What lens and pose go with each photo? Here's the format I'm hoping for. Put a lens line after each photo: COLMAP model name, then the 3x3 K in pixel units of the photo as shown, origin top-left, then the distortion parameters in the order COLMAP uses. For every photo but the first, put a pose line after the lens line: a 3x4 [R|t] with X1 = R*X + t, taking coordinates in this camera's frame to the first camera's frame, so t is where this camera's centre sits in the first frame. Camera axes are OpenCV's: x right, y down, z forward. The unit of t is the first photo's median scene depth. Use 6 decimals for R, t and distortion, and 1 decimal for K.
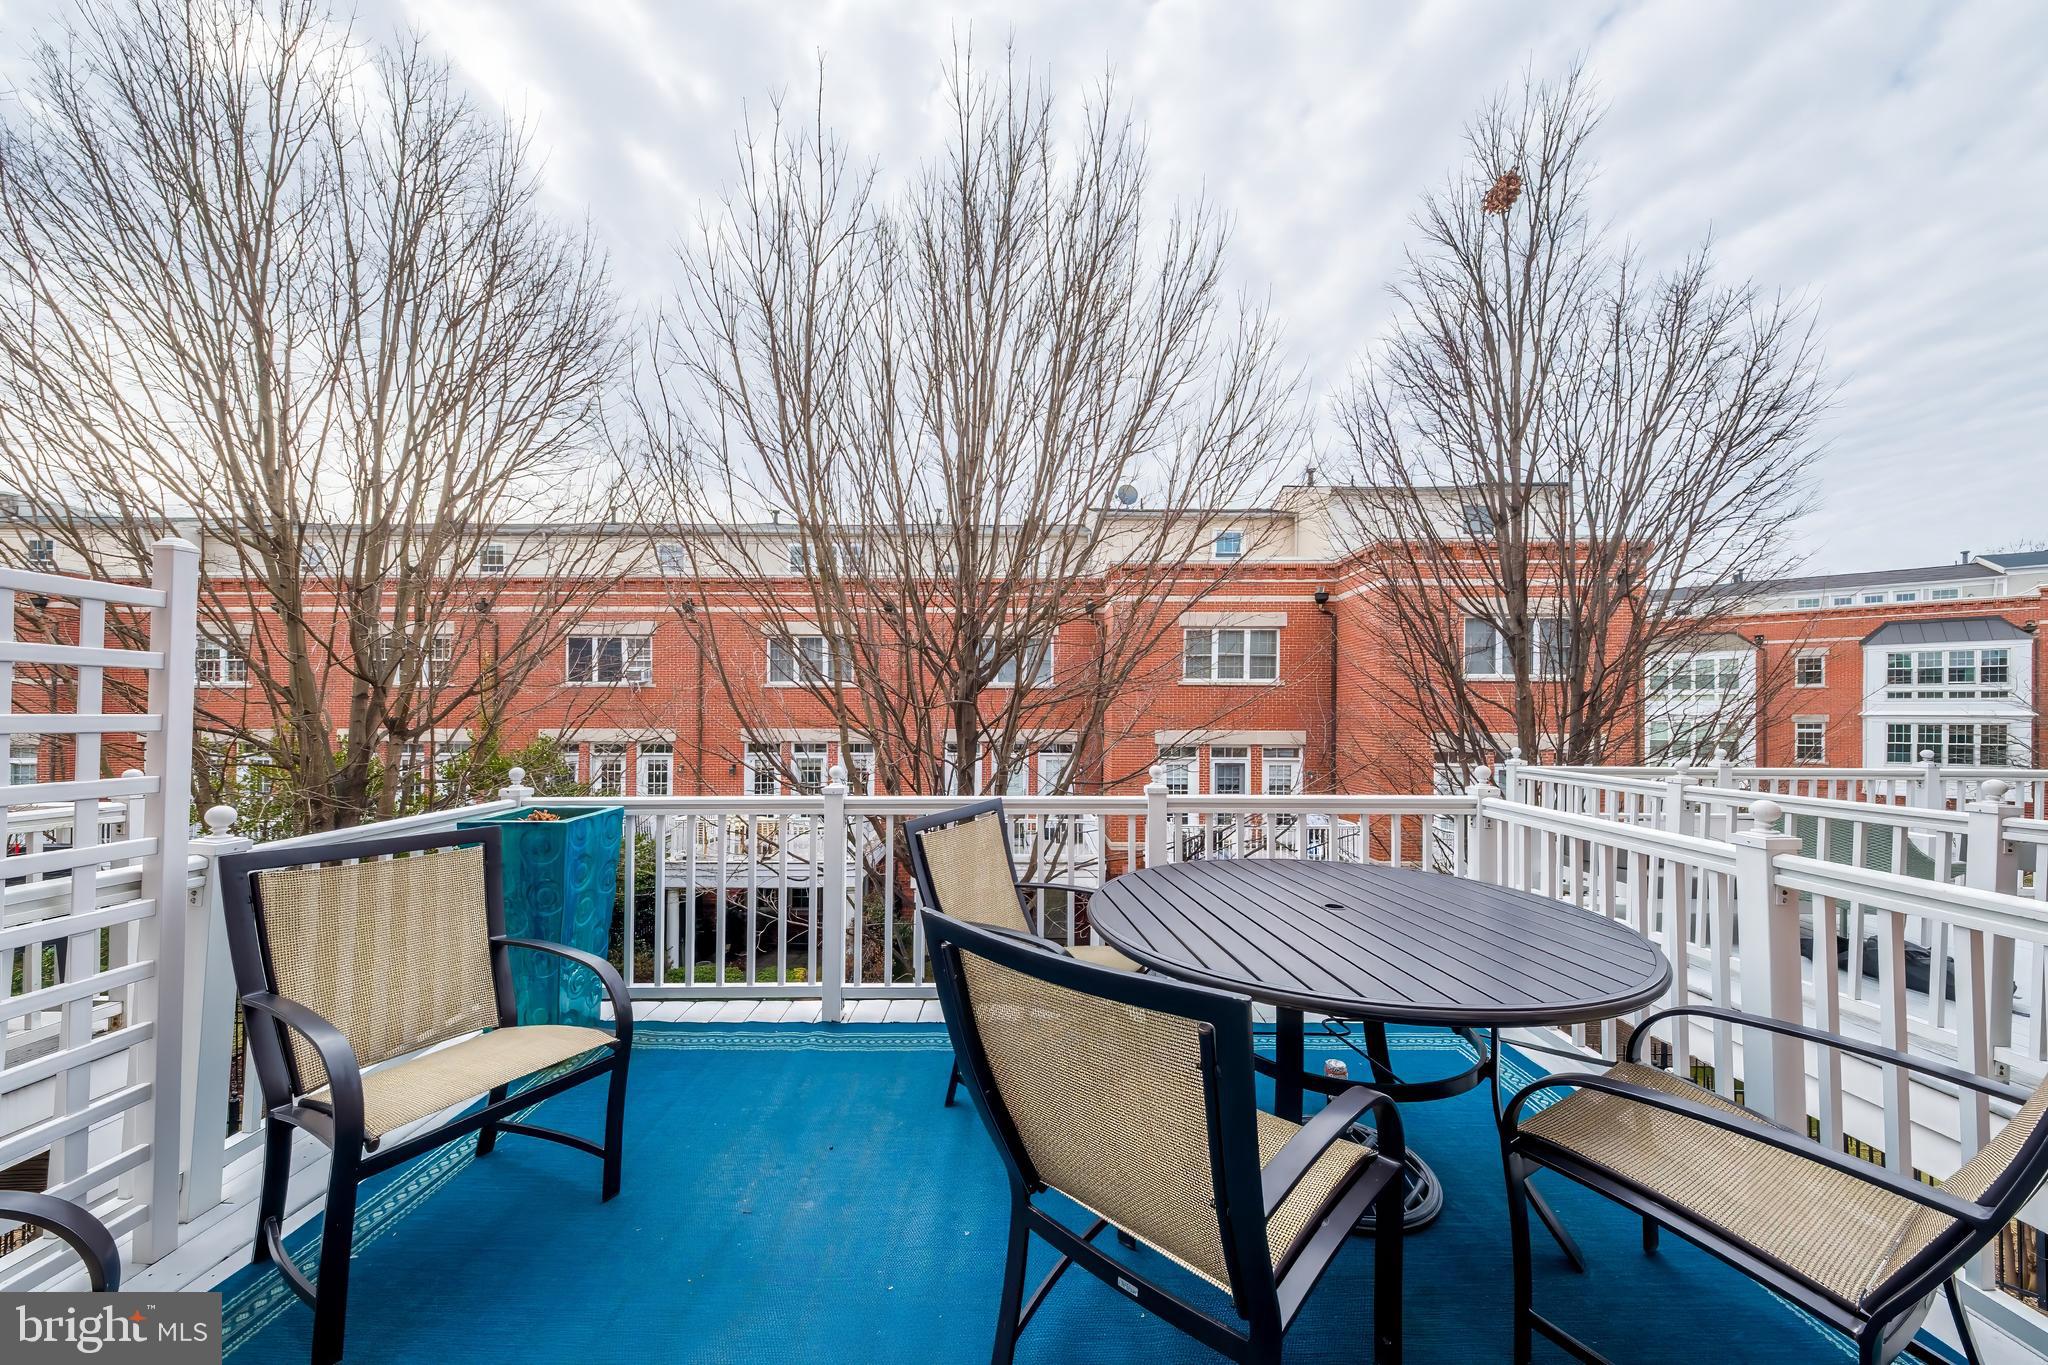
lens RADIAL K [[719.8, 0, 1024.0], [0, 719.8, 713.2], [0, 0, 1]] dist [-0.010268, -0.000108]
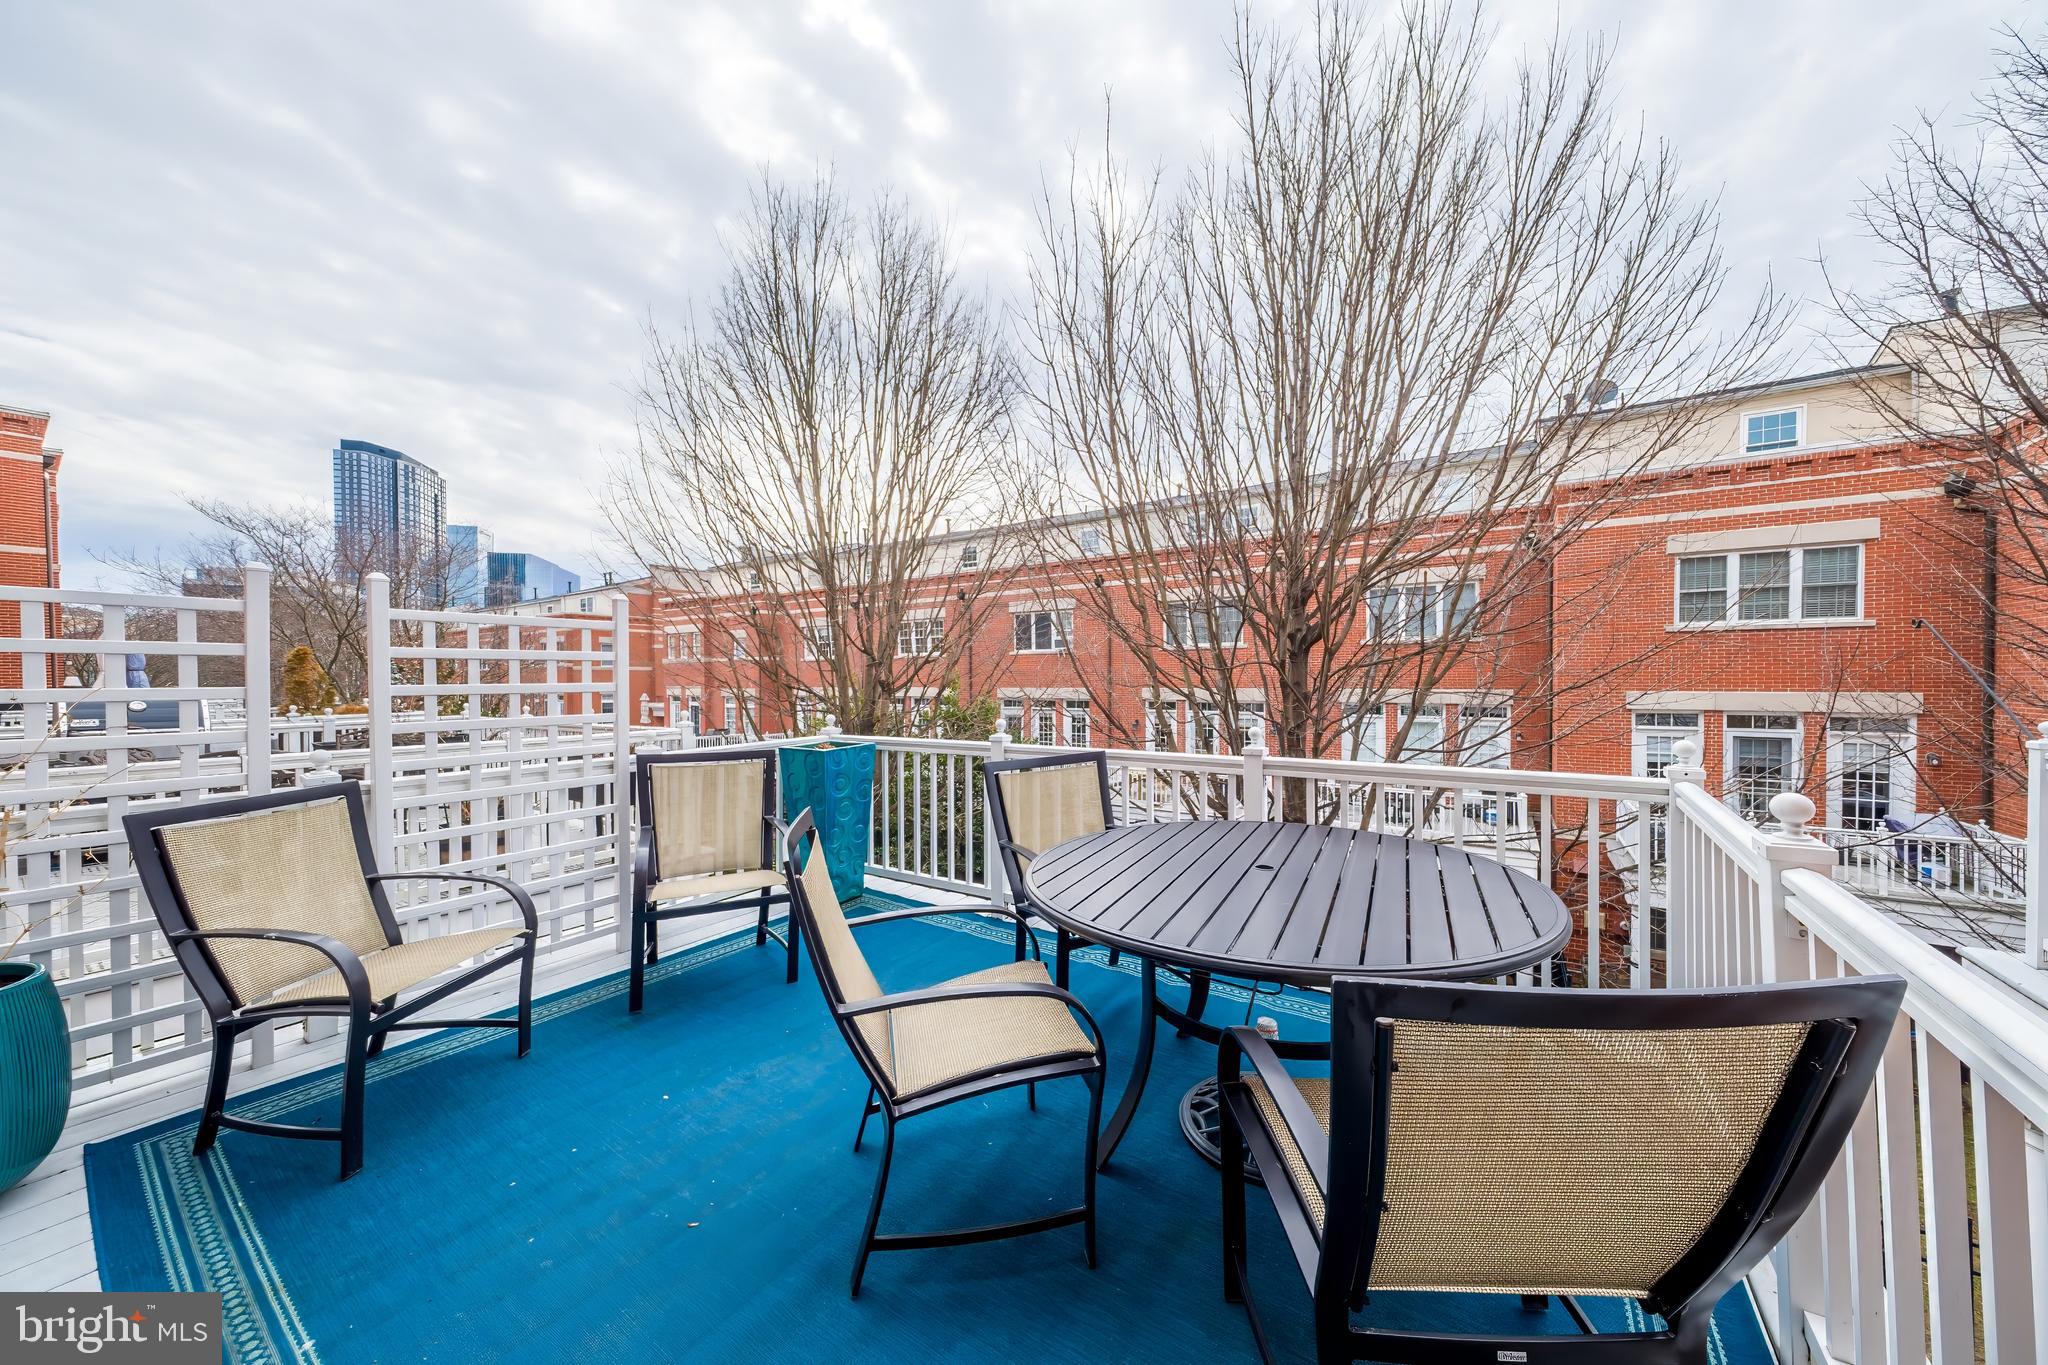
lens RADIAL K [[704.1, 0, 1024.0], [0, 704.1, 682.5], [0, 0, 1]] dist [-0.000454, -0.000092]
pose [[0.825857, -0.002570, -0.563874, 0.133639], [0.010416, 0.999889, 0.010699, -0.001165], [0.563784, -0.014709, 0.825792, -0.001044]]
